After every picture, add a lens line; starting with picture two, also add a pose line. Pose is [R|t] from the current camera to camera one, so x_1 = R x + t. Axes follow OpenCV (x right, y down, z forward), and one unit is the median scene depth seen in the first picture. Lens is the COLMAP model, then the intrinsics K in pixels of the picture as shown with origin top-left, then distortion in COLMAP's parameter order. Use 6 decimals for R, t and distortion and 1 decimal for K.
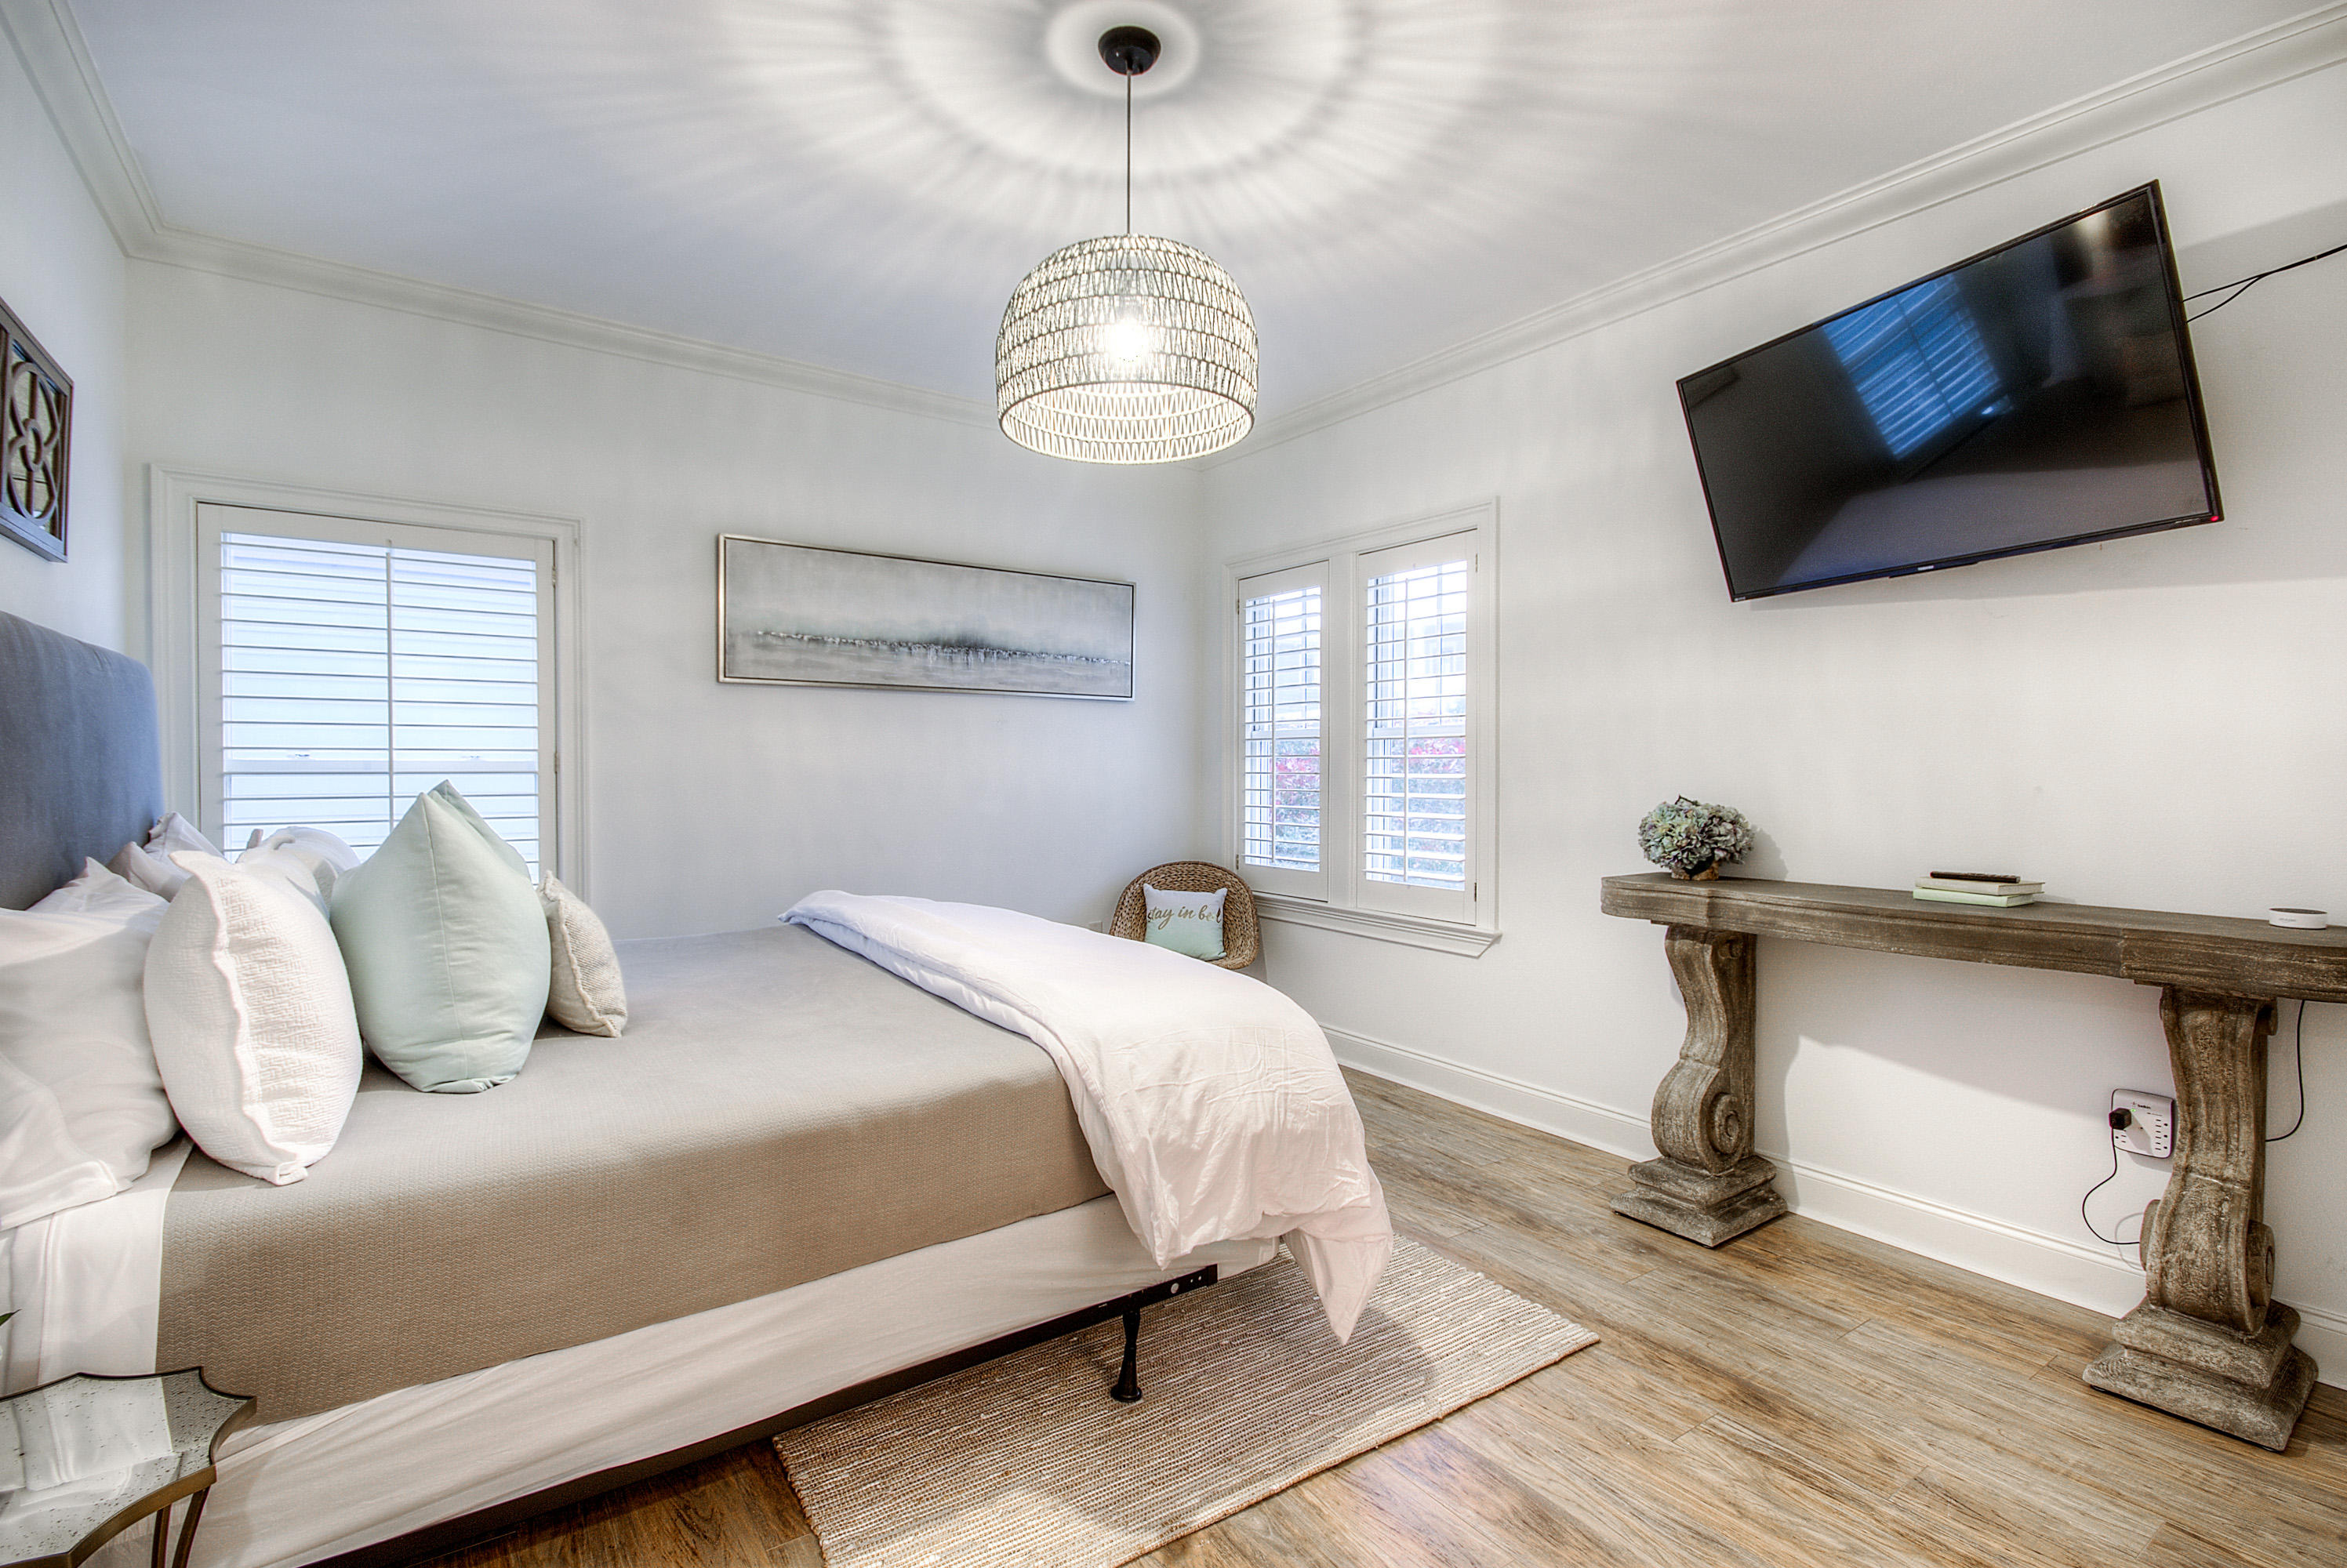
lens RADIAL K [[1122.0, 0, 1173.5], [0, 1122.0, 784.0], [0, 0, 1]] dist [0.002118, 0.000246]
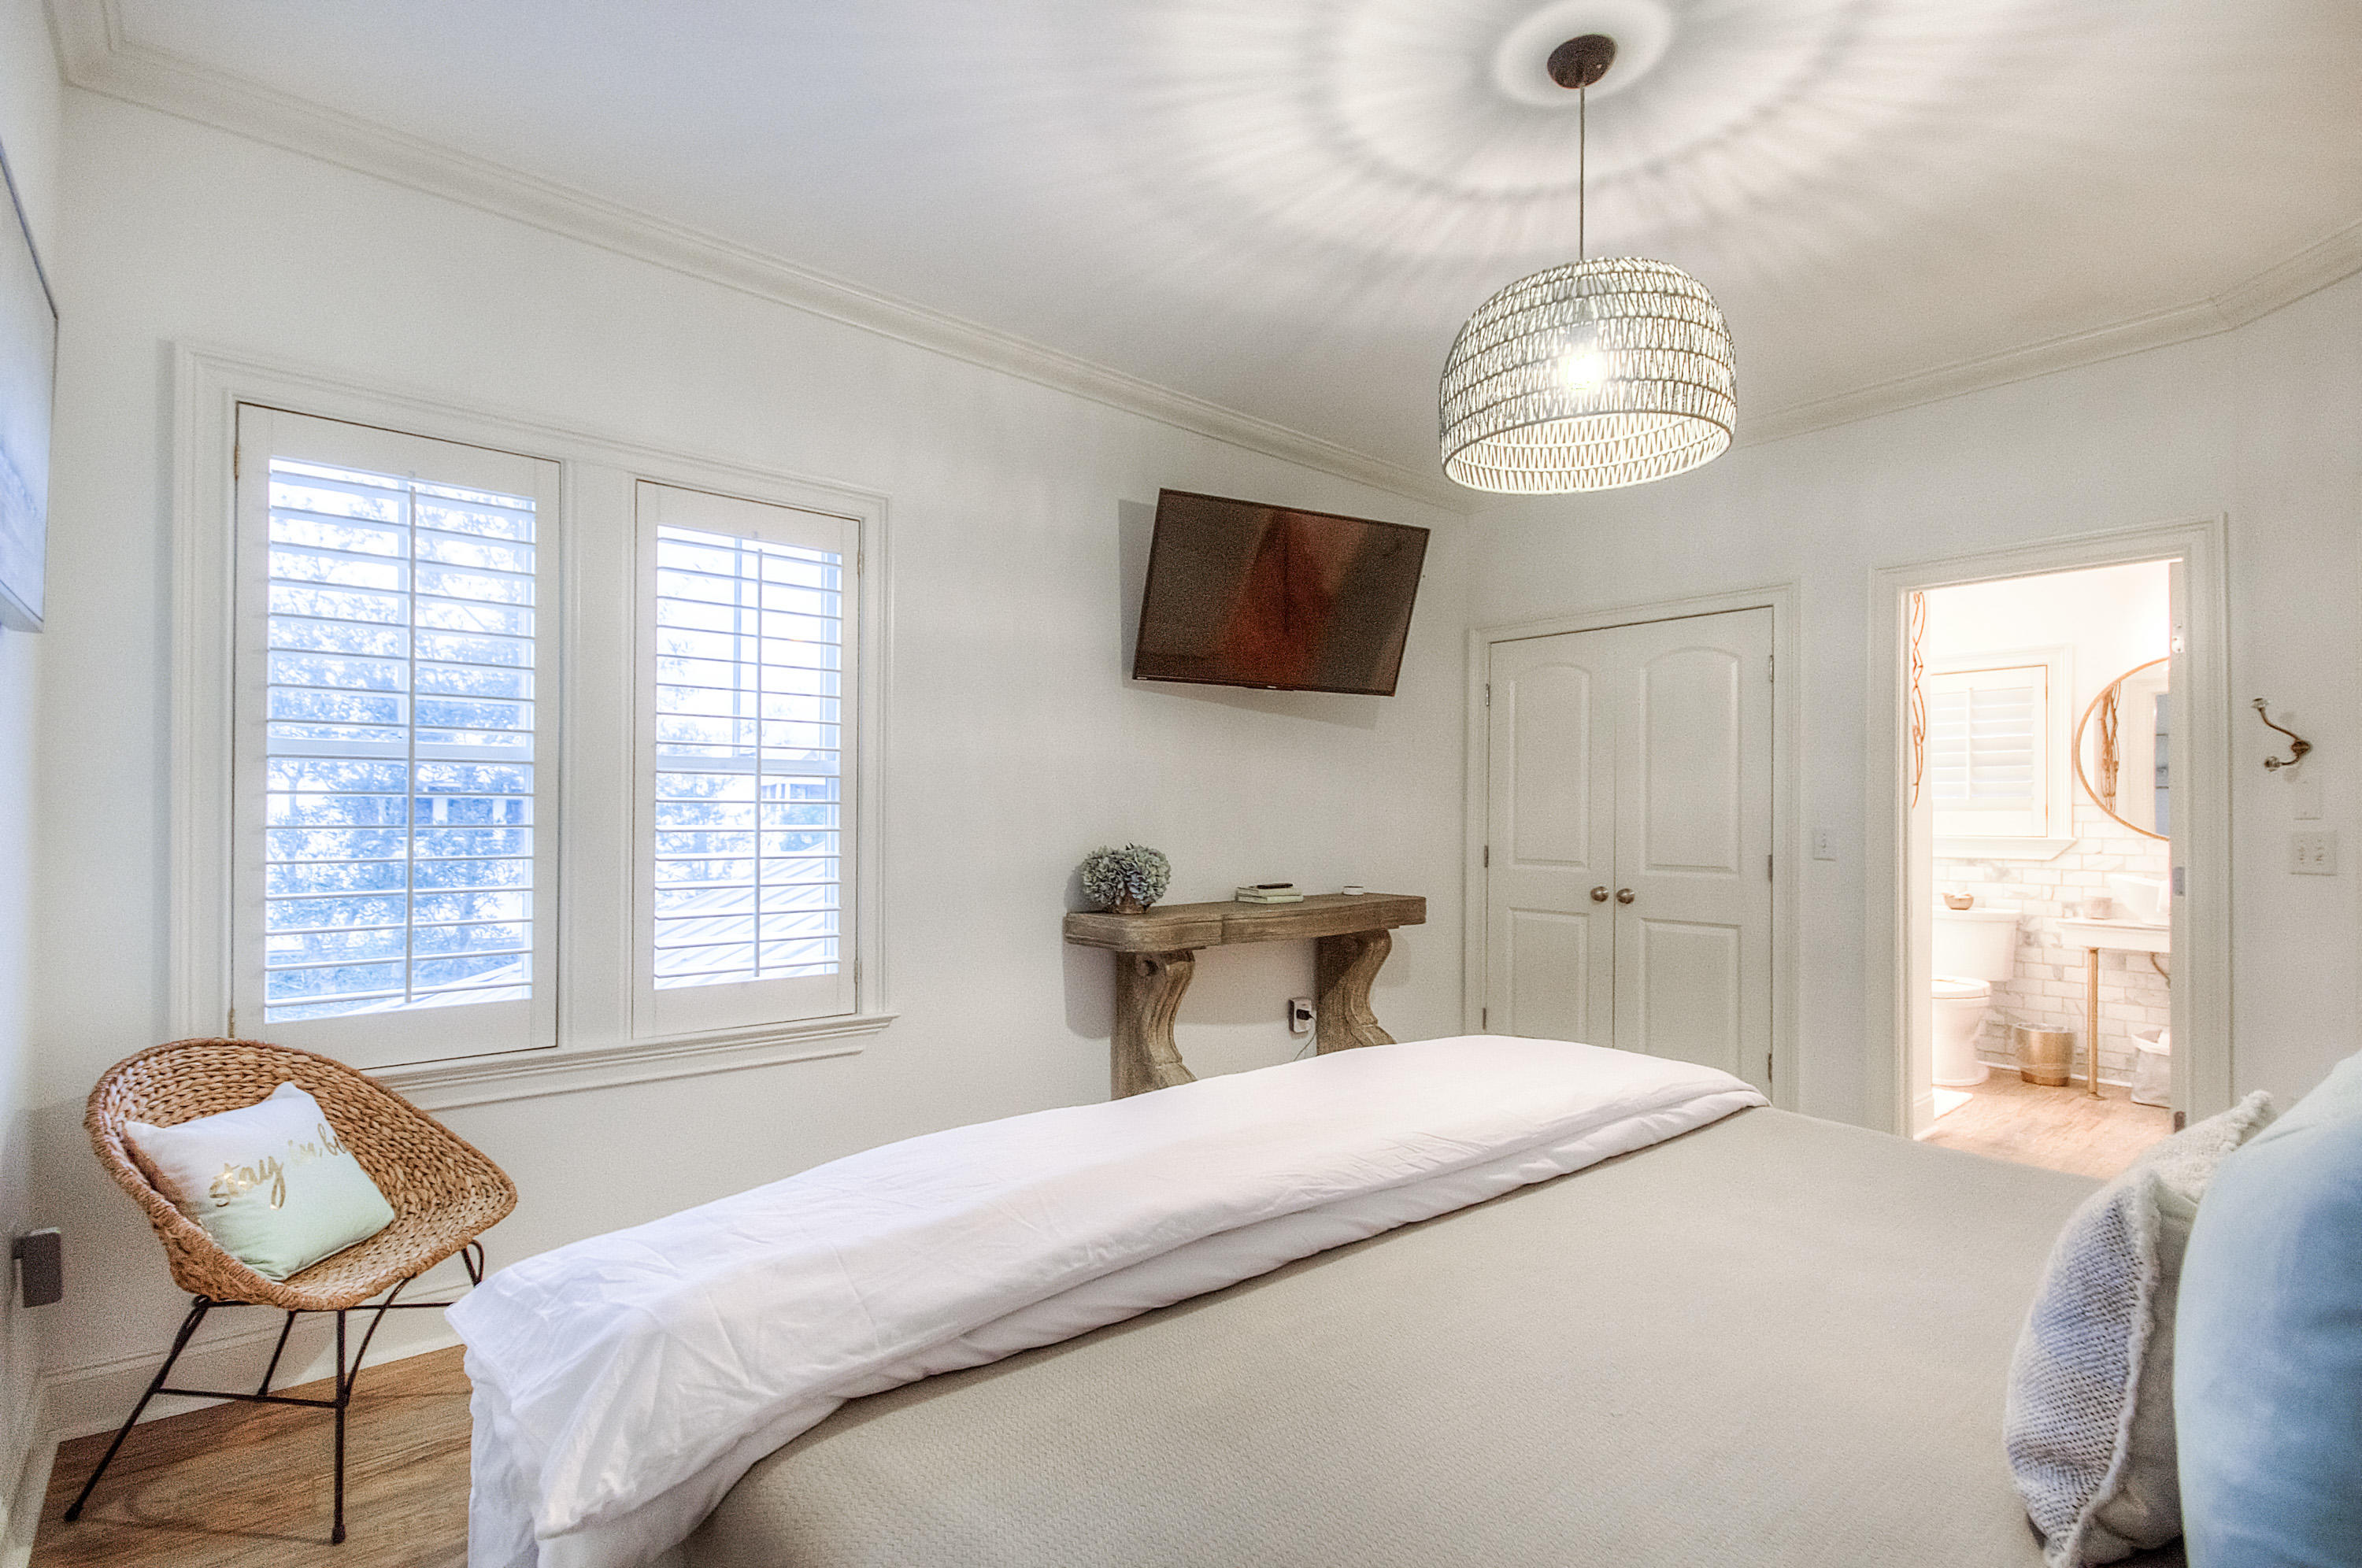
lens RADIAL K [[1104.8, 0, 1184.5], [0, 1104.8, 804.2], [0, 0, 1]] dist [-0.001042, -0.000055]
pose [[-0.110895, 0.007259, 0.993806, -0.711025], [0.009135, 0.999939, -0.006284, -0.020420], [-0.993790, 0.008382, -0.110954, 1.114847]]
